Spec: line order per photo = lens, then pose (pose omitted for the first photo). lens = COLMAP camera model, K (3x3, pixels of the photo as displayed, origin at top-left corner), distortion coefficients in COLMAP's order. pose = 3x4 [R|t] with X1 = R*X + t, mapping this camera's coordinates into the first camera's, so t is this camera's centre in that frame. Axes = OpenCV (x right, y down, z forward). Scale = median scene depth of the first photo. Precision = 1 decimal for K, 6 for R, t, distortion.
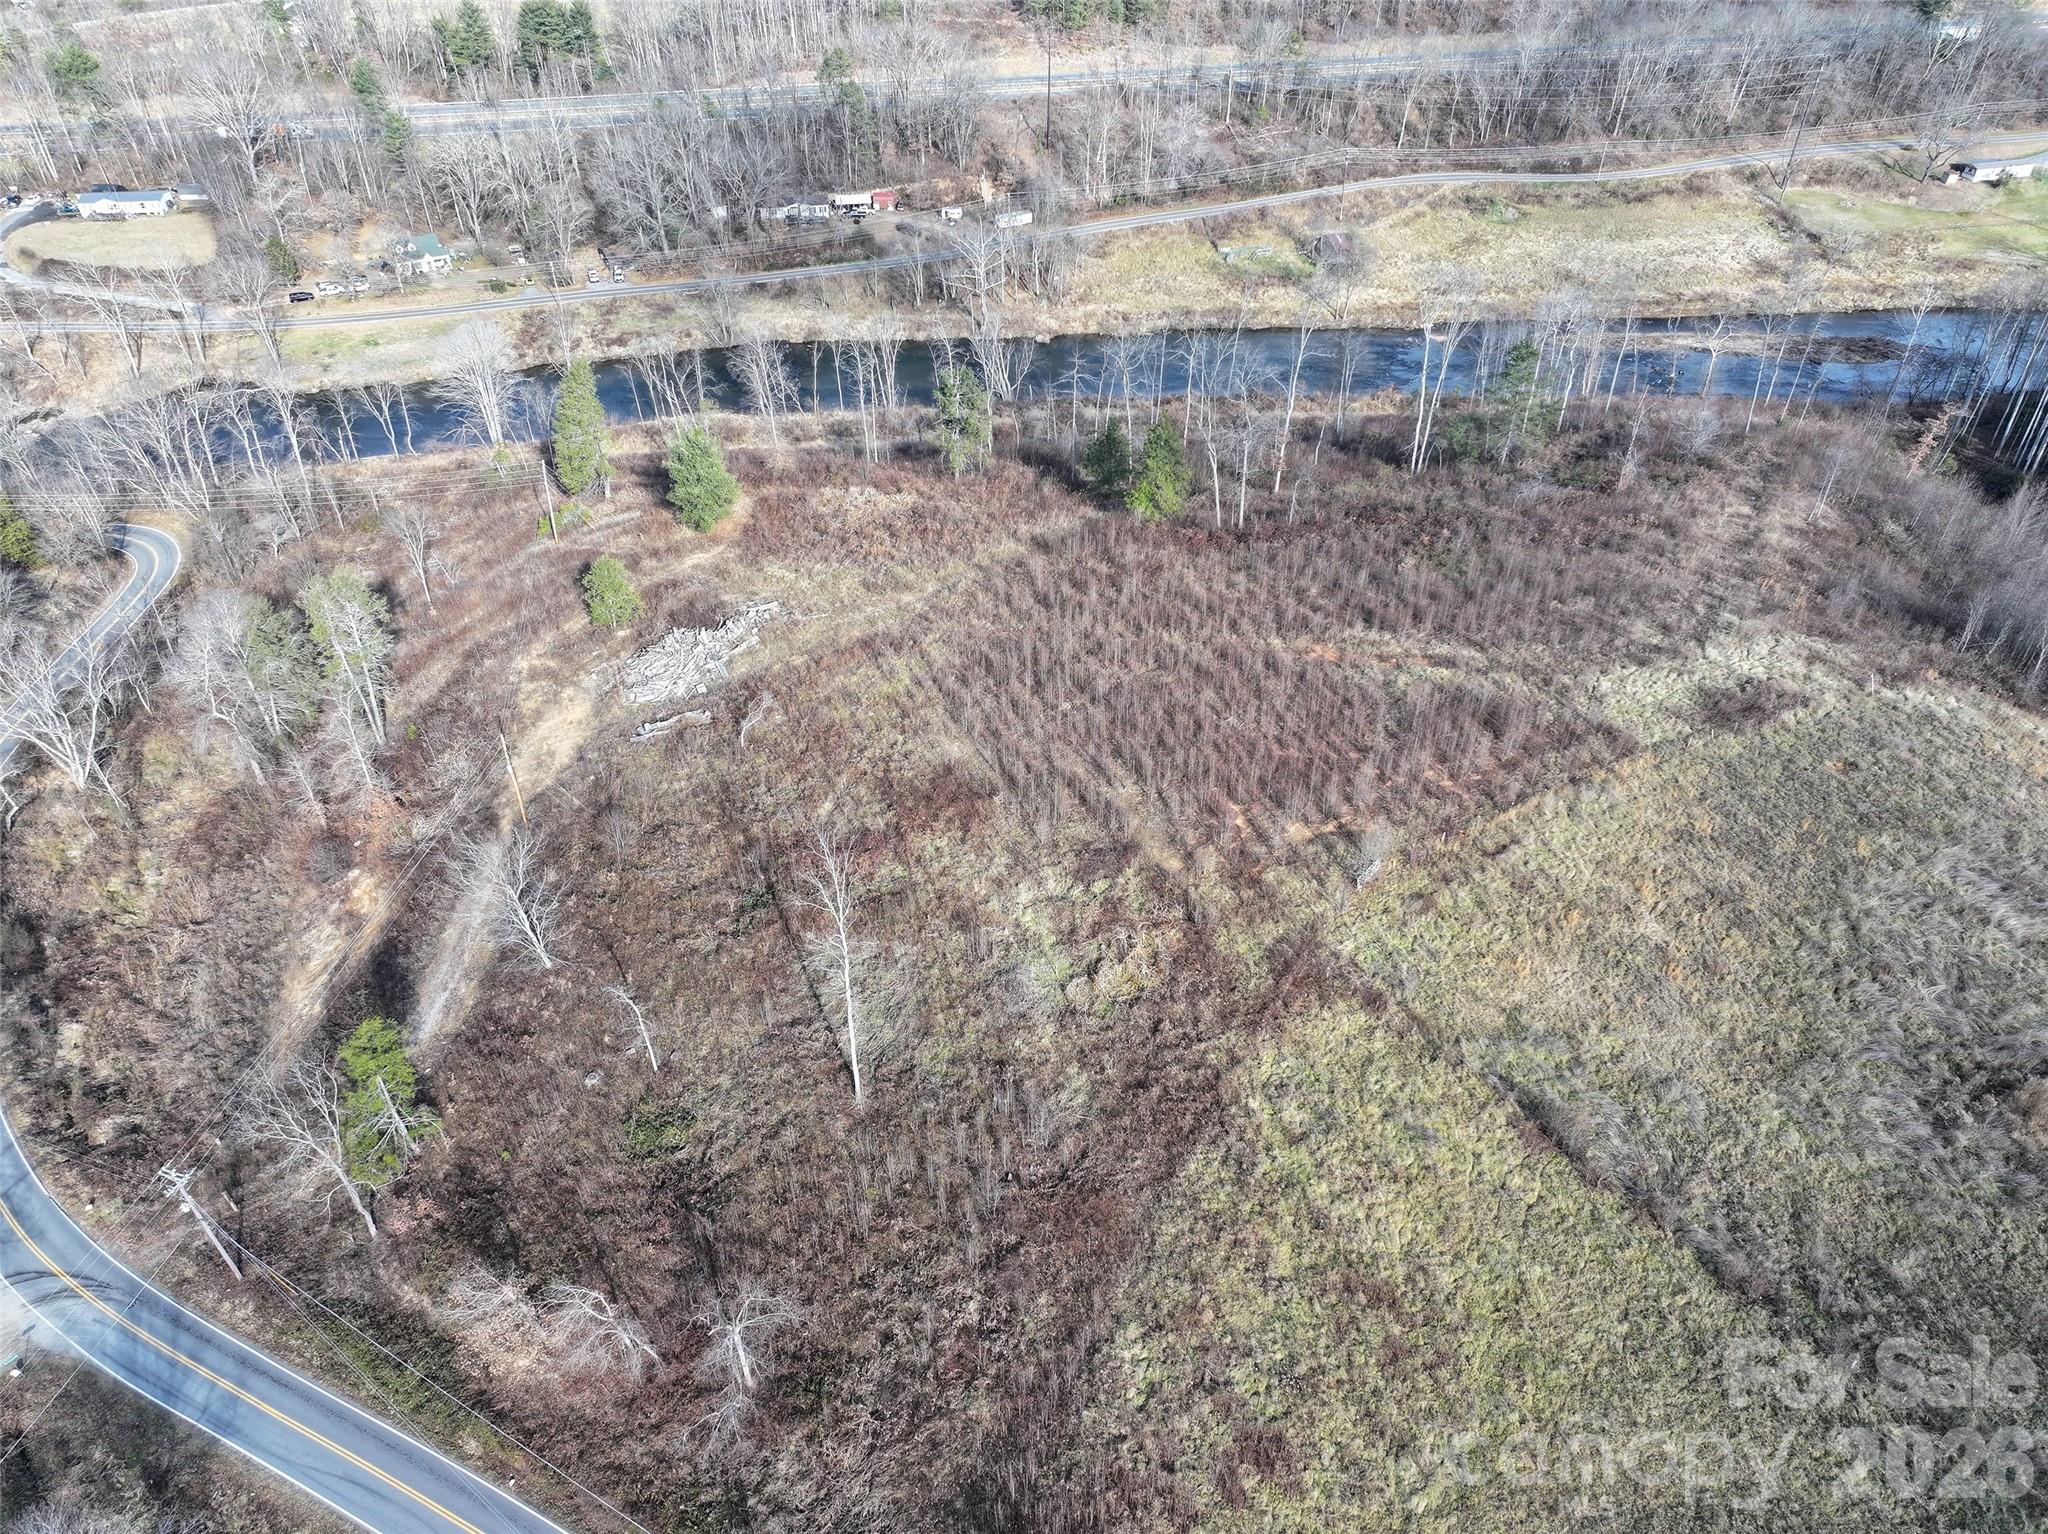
lens RADIAL K [[1432.6, 0, 1024.0], [0, 1432.6, 767.0], [0, 0, 1]] dist [0.001875, 0.019693]
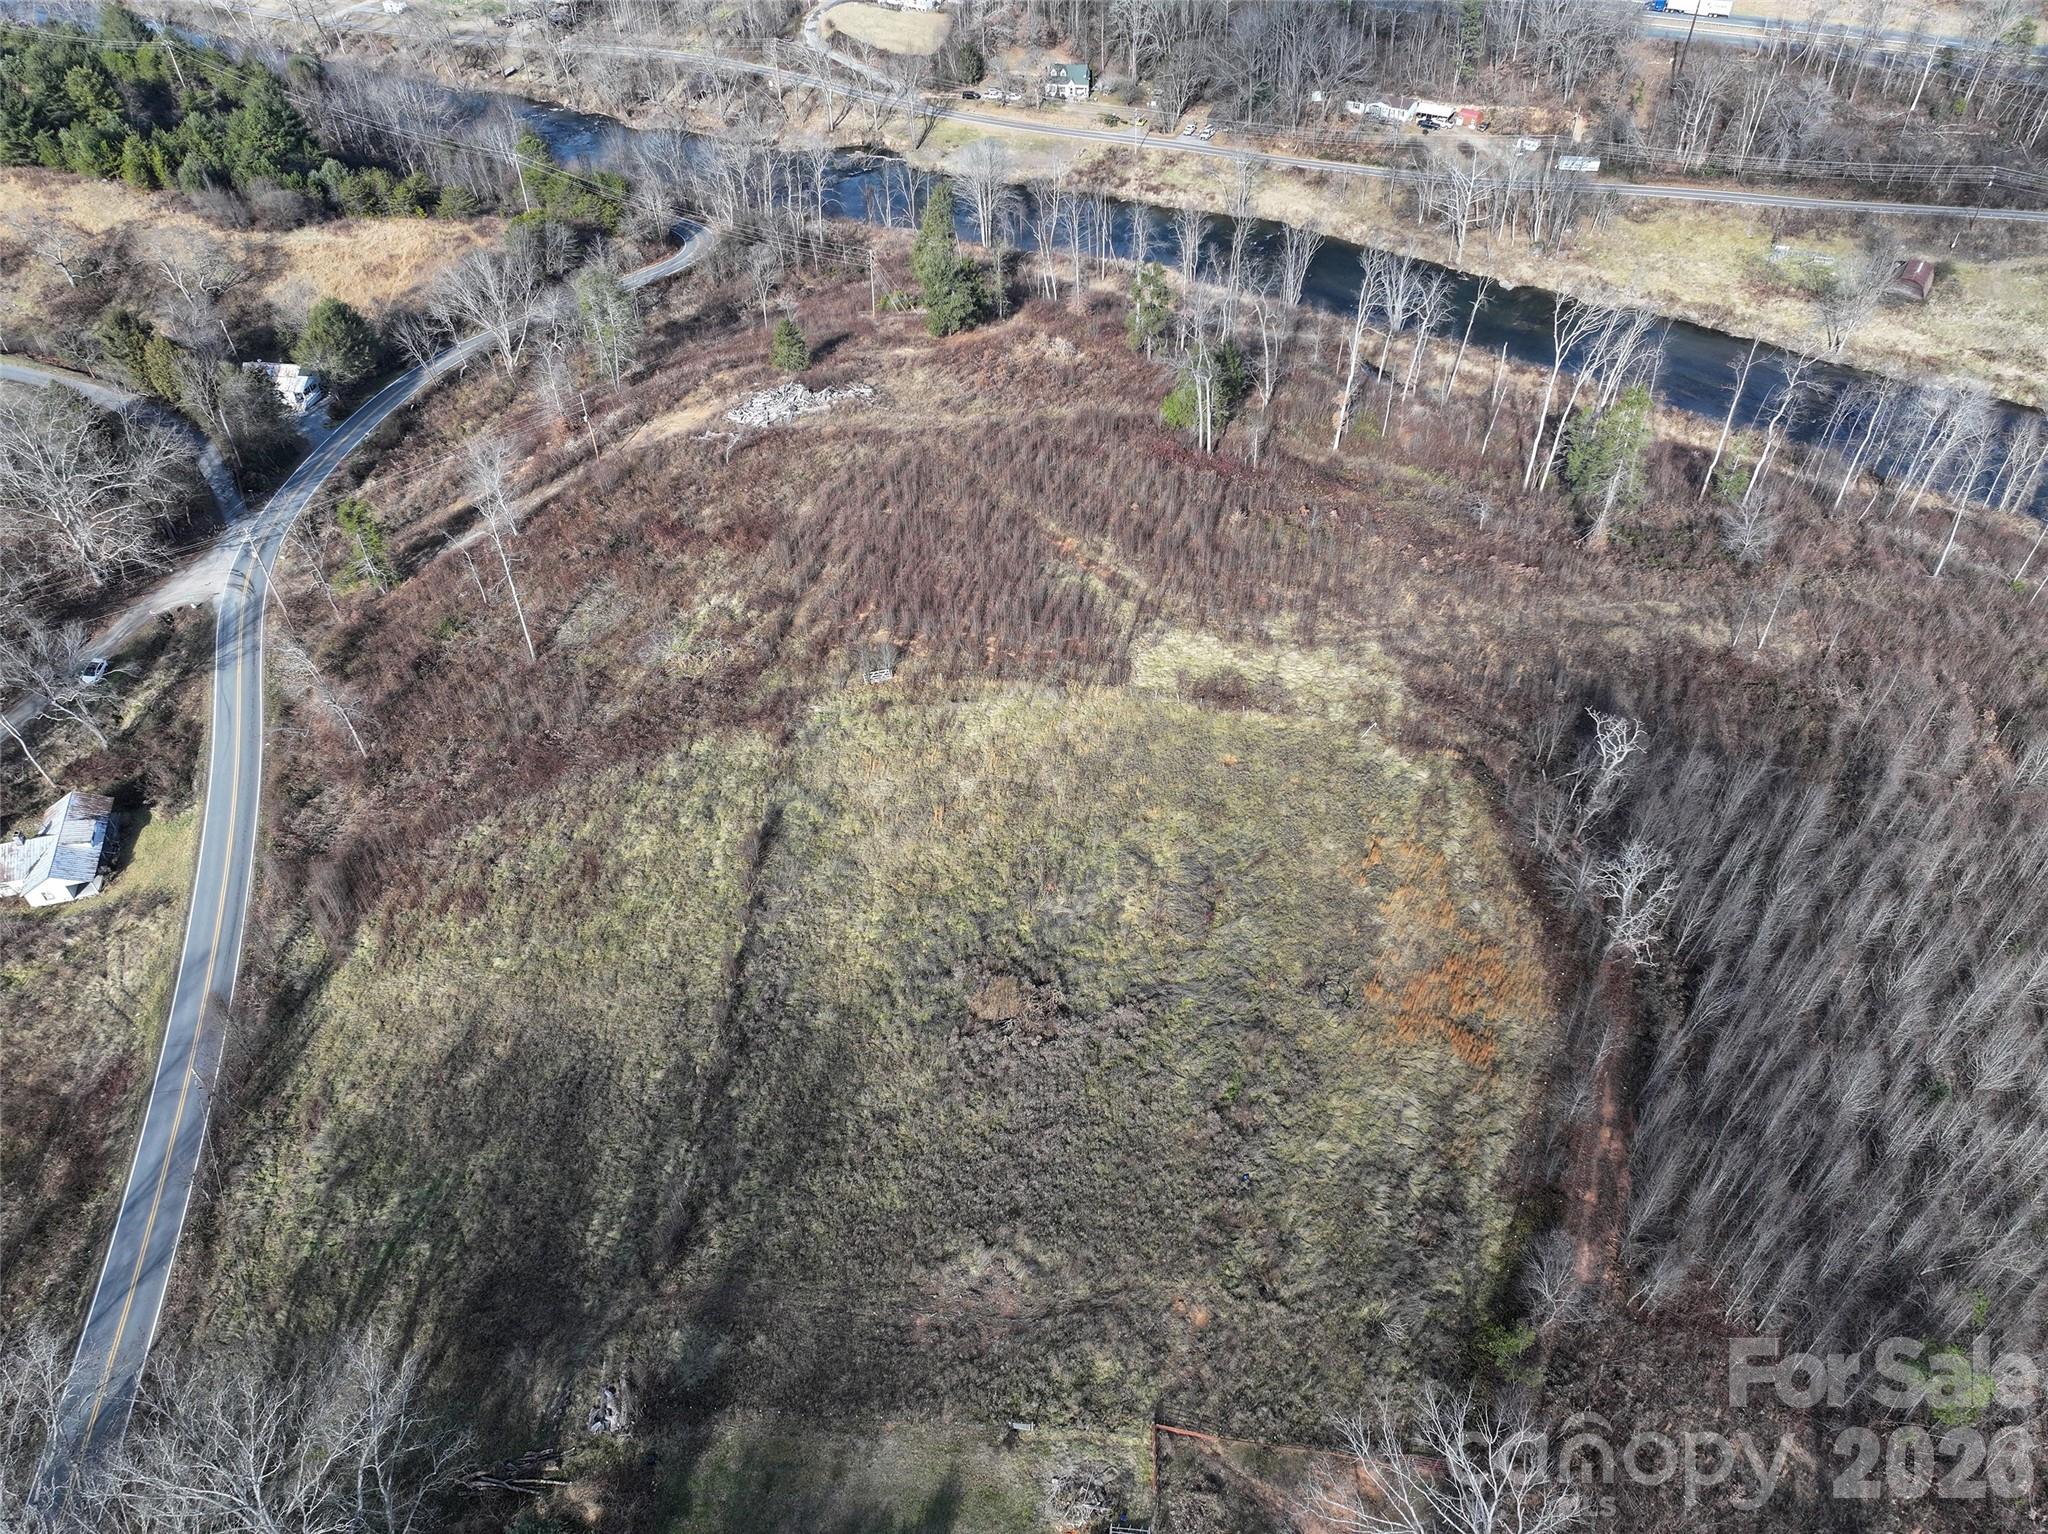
lens RADIAL K [[1432.6, 0, 1024.0], [0, 1432.6, 767.0], [0, 0, 1]] dist [0.001875, 0.019693]
pose [[0.768013, 0.426312, -0.477927, 0.706062], [-0.382847, 0.903849, 0.191012, -0.107045], [0.513404, 0.036273, 0.857380, -0.038214]]
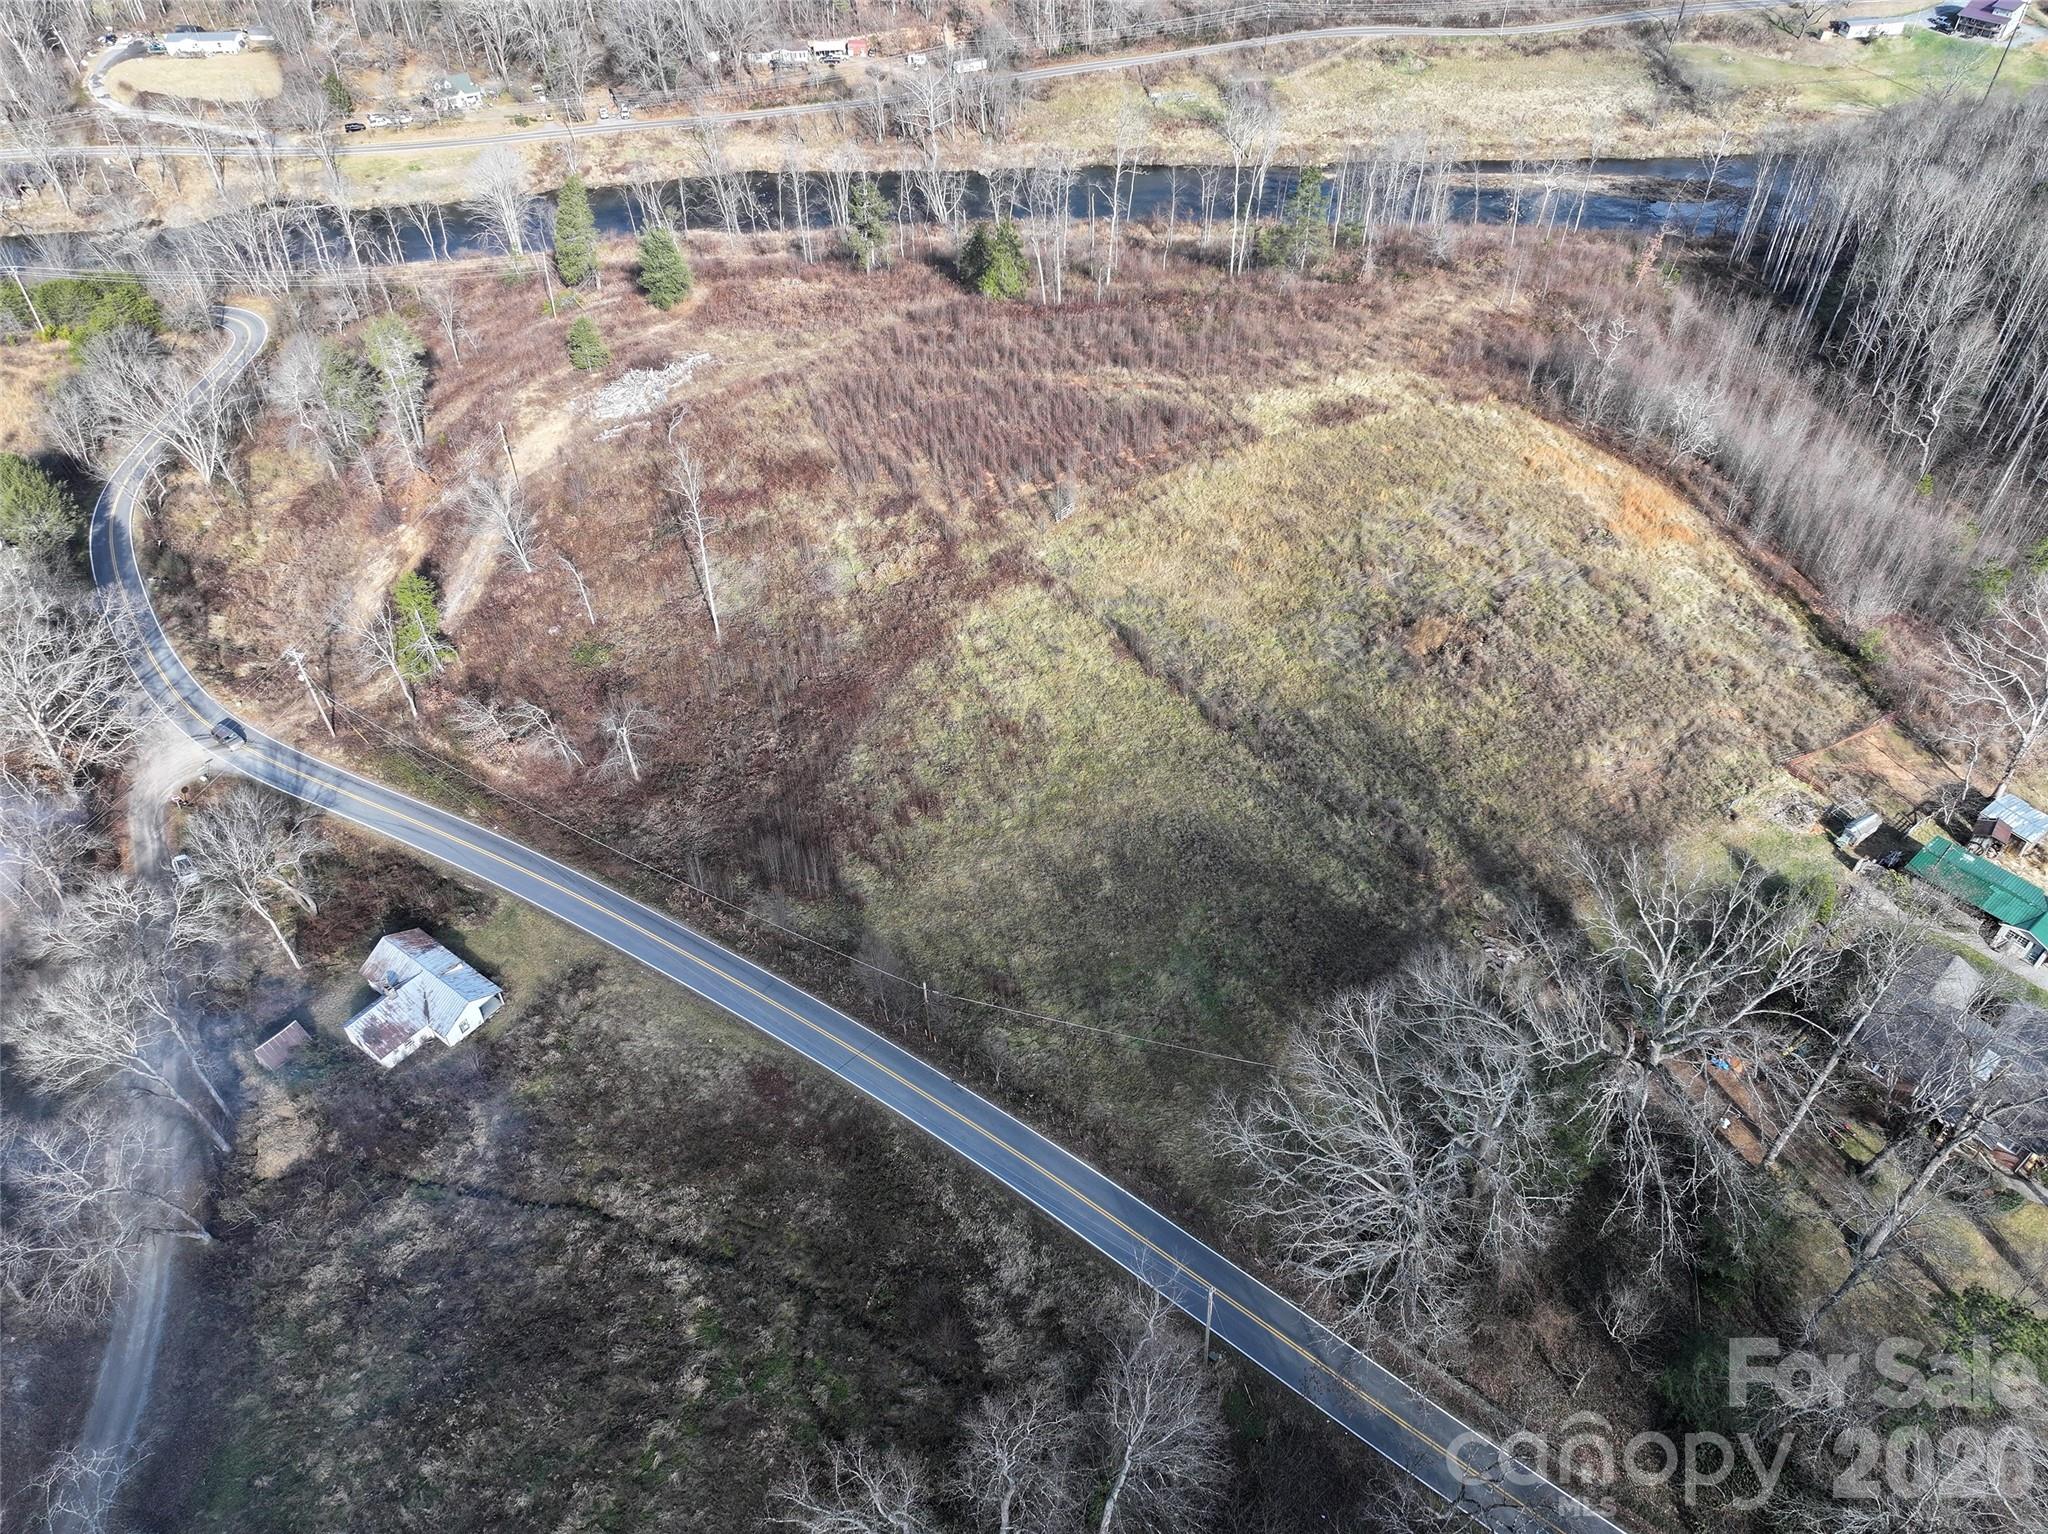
lens RADIAL K [[1432.6, 0, 1024.0], [0, 1432.6, 767.0], [0, 0, 1]] dist [0.001875, 0.019693]
pose [[0.999122, 0.025705, -0.033085, 0.178249], [-0.022765, 0.996004, 0.086362, 0.148635], [0.035173, -0.085533, 0.995714, -0.366049]]
